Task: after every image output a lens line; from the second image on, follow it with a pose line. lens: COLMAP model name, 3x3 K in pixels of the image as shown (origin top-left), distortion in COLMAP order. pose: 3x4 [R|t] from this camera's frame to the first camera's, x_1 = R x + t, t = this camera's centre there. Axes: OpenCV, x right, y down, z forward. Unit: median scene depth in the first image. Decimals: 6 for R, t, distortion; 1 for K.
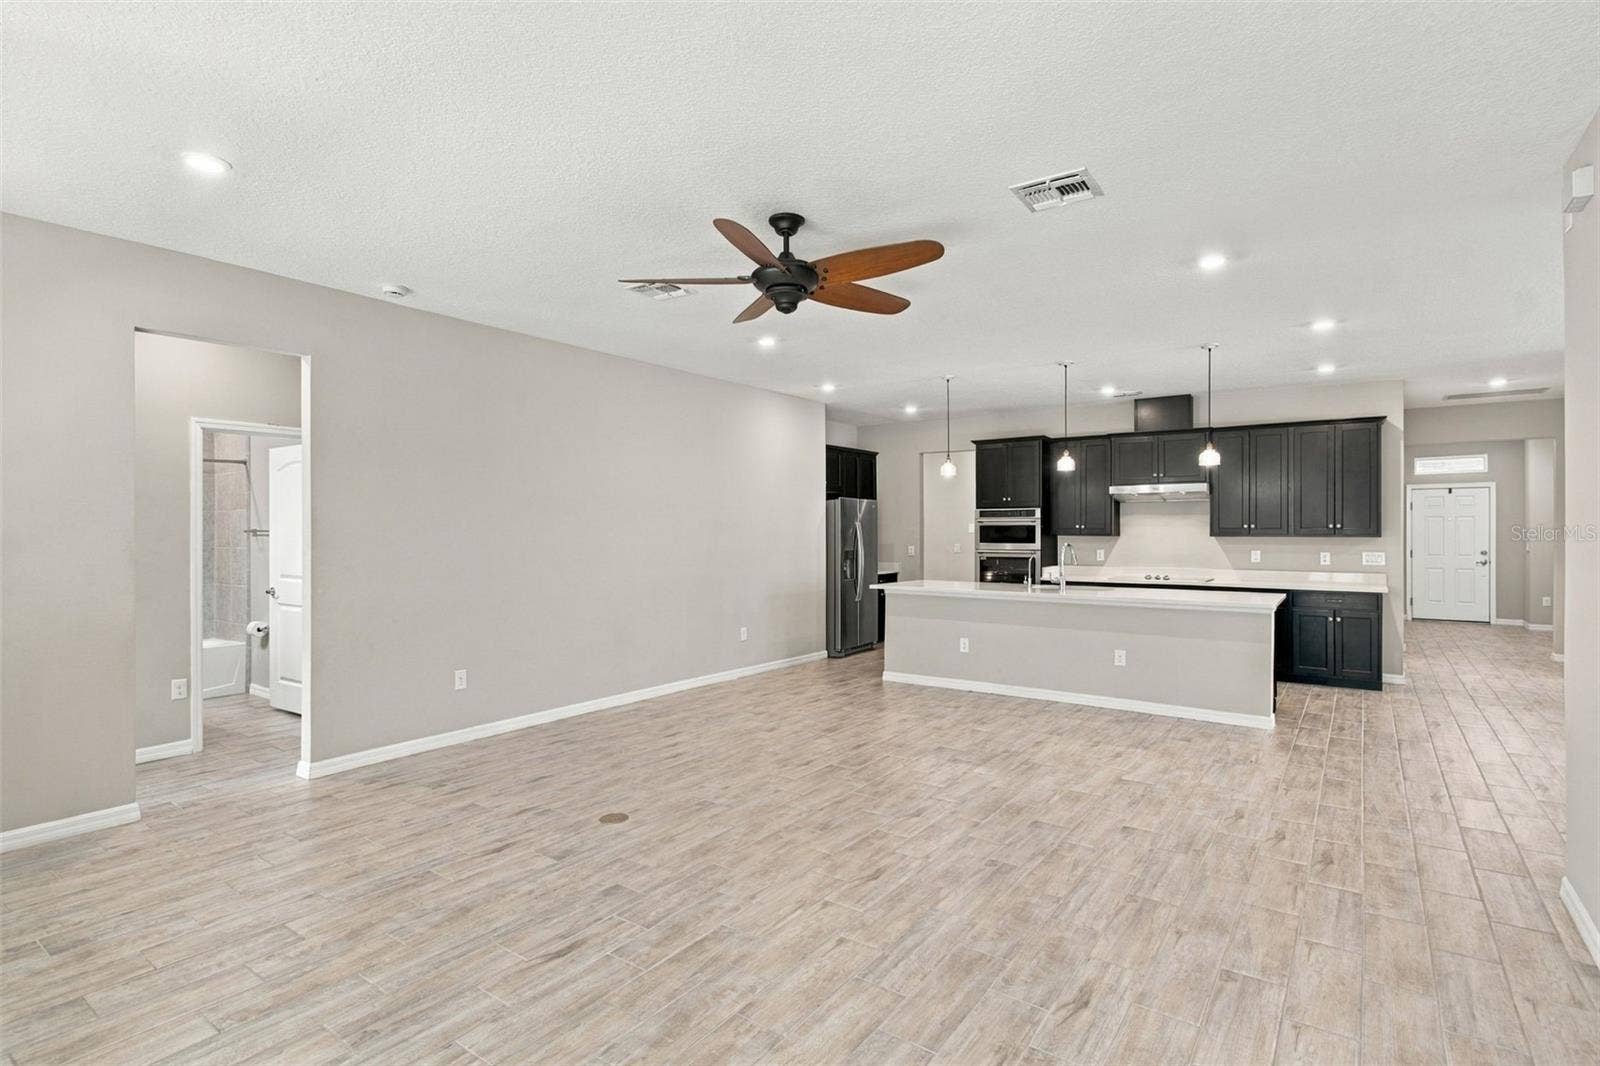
lens RADIAL K [[779.3, 0, 805.8], [0, 779.3, 524.1], [0, 0, 1]] dist [-0.011578, 0.000661]
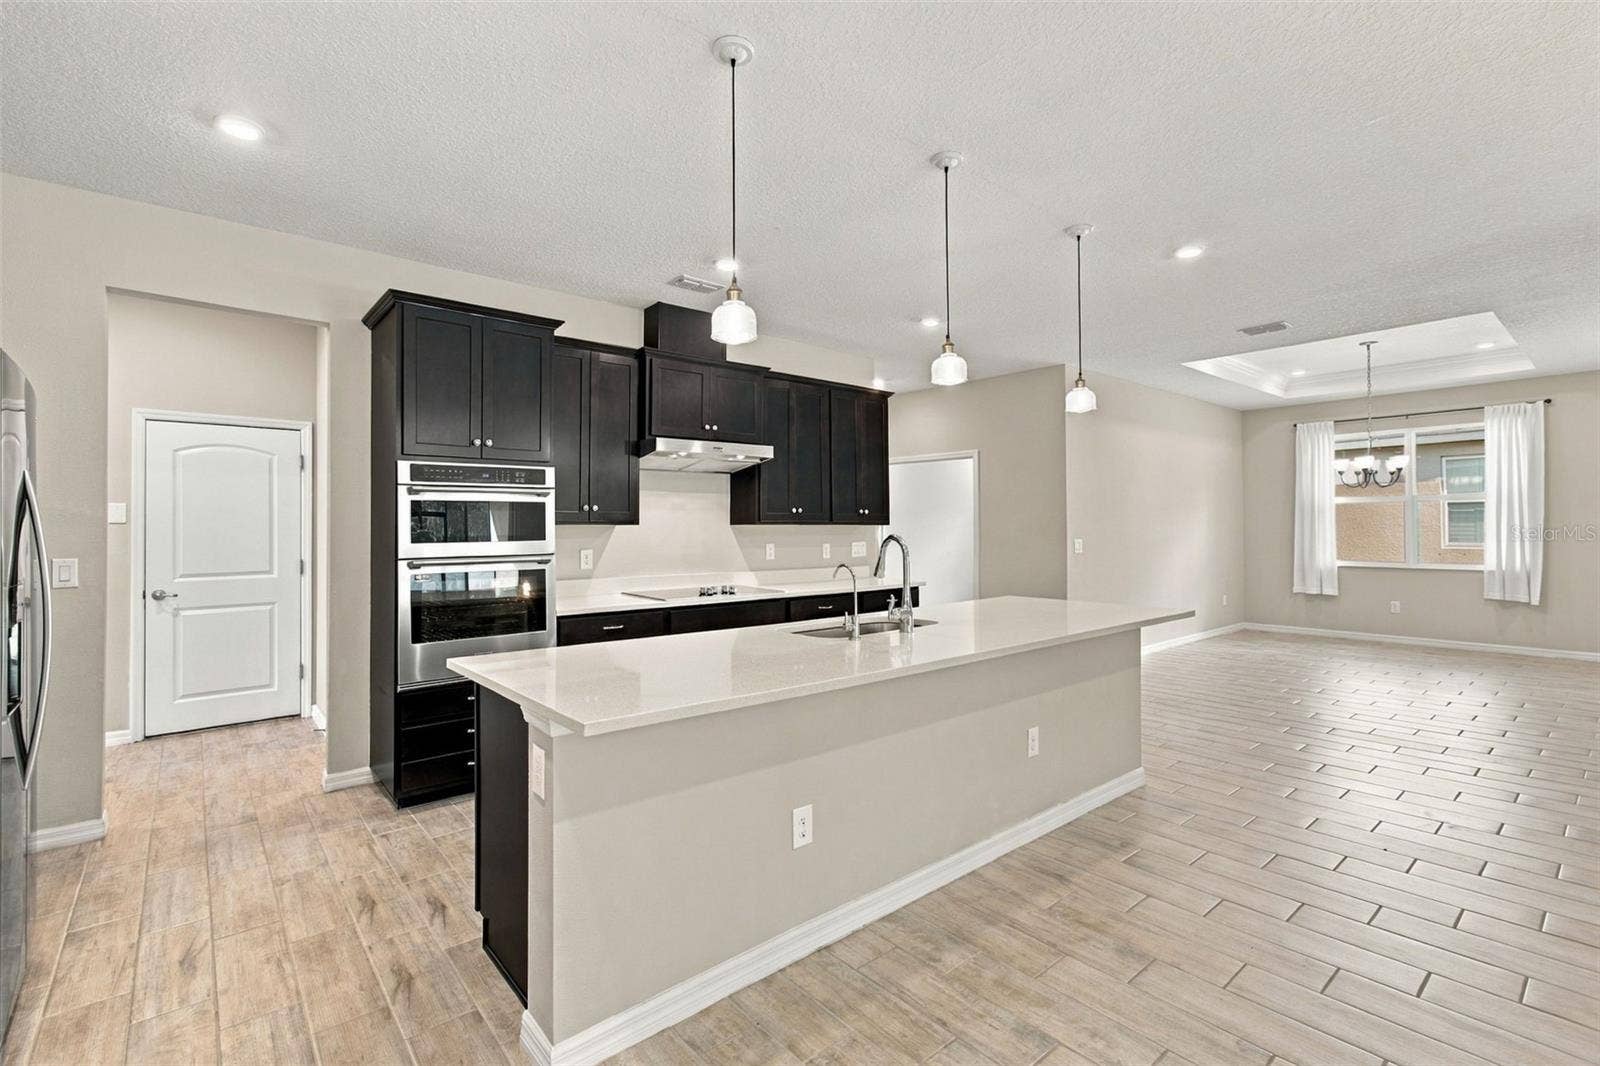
lens RADIAL K [[723.5, 0, 795.9], [0, 723.5, 519.7], [0, 0, 1]] dist [-0.002454, -0.000637]
pose [[0.240253, 0.008690, 0.970671, -0.095200], [-0.005422, 0.999956, -0.007610, 0.014396], [-0.970695, -0.003435, 0.240290, 0.741762]]
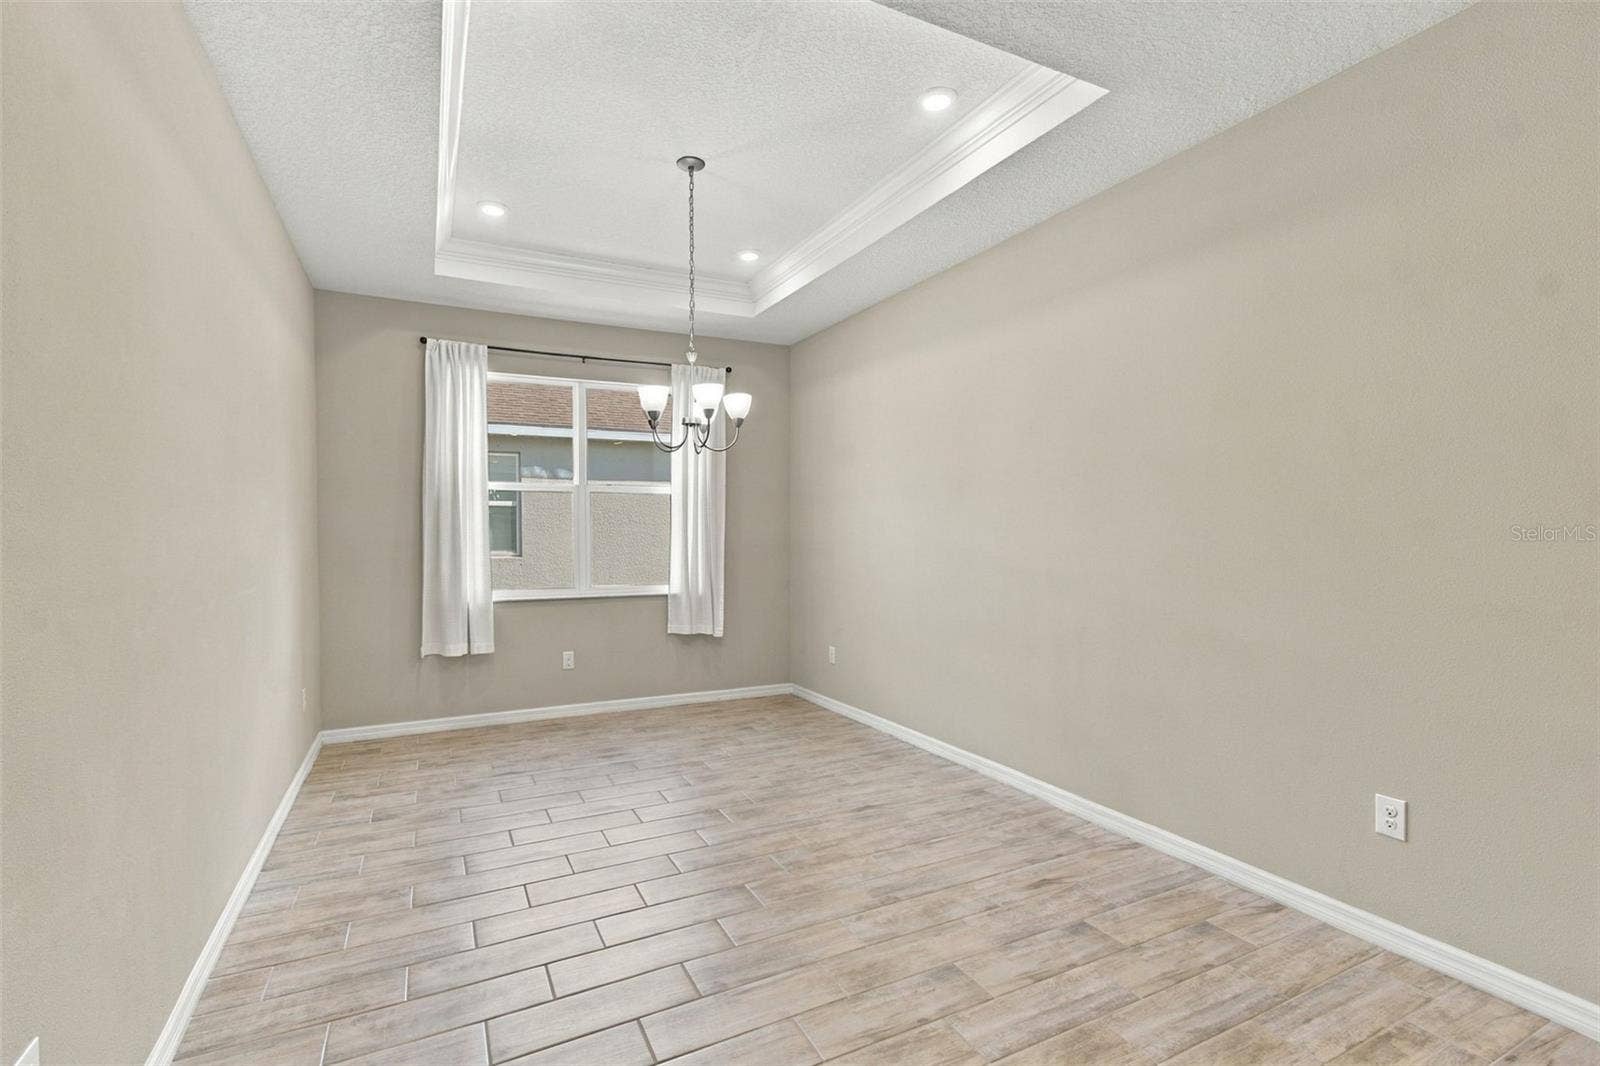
lens RADIAL K [[721.6, 0, 800.0], [0, 721.6, 533.0], [0, 0, 1]] dist [-0.014231, 0.000175]
pose [[-0.886245, 0.001060, 0.463216, 0.582123], [-0.001371, 0.999987, -0.004912, 0.015911], [-0.463215, -0.004988, -0.886232, 0.644173]]
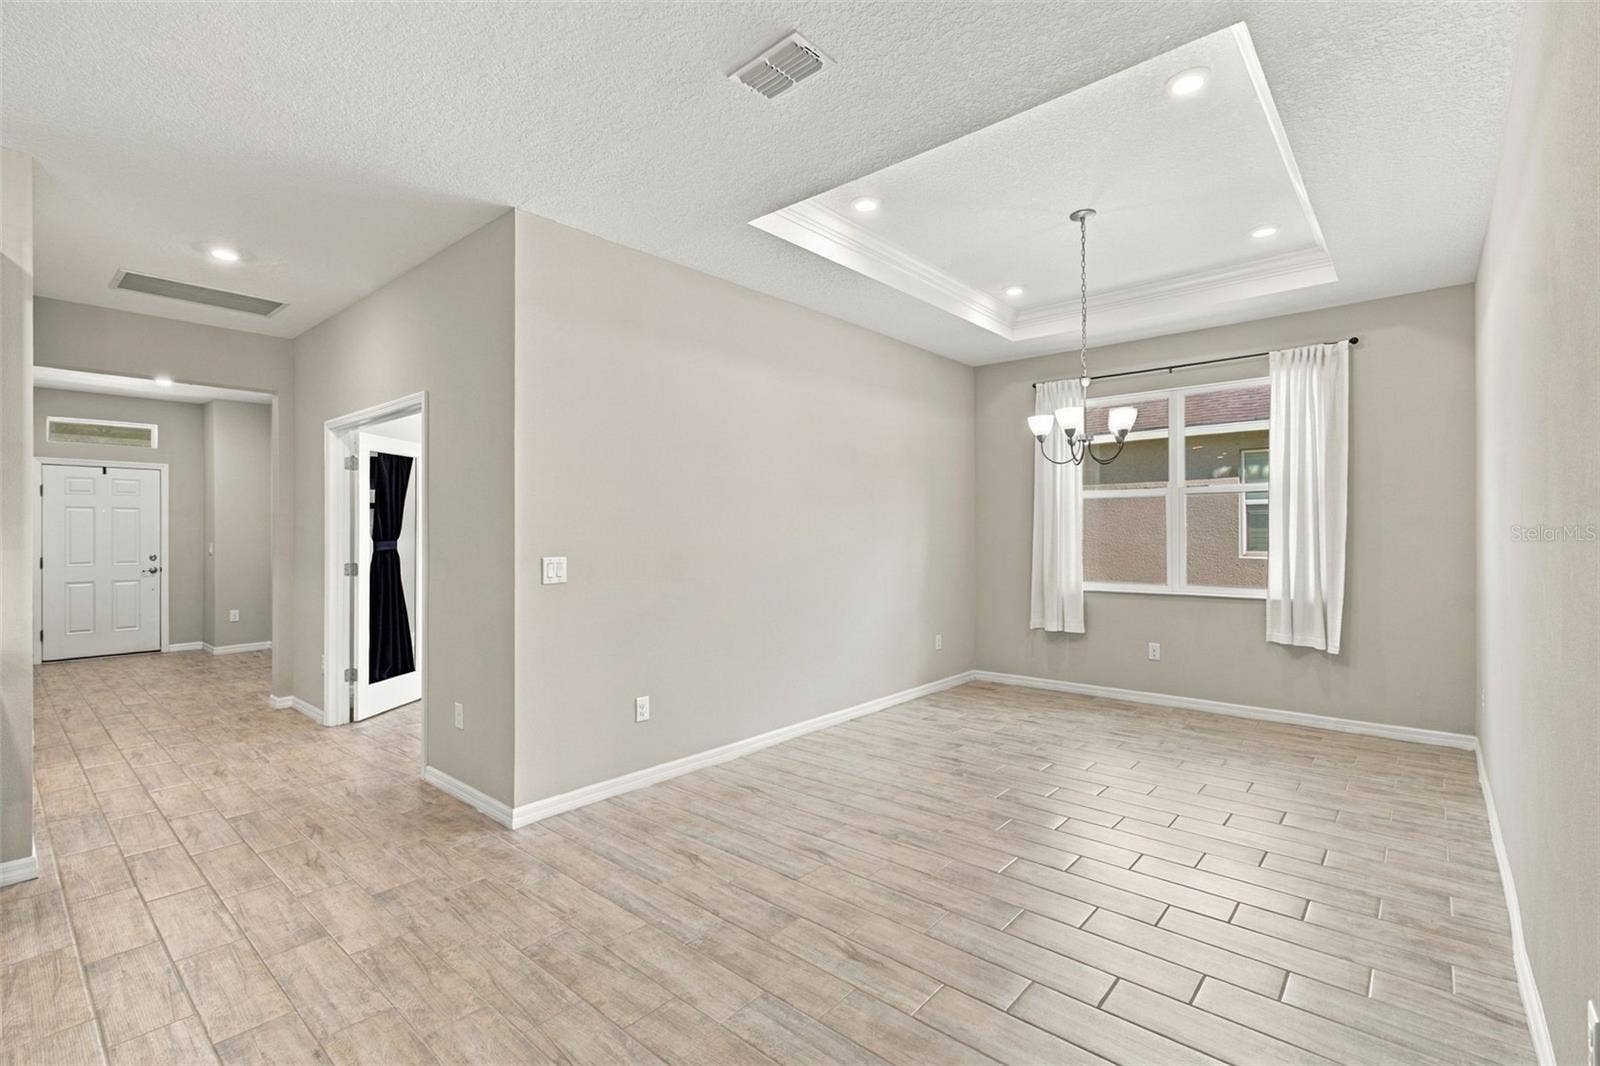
lens RADIAL K [[721.6, 0, 800.0], [0, 721.6, 533.0], [0, 0, 1]] dist [-0.014231, 0.000175]
pose [[0.083989, -0.002870, 0.996463, 0.355915], [-0.005155, 0.999981, 0.003315, 0.011797], [-0.996453, -0.005415, 0.083972, 0.463911]]
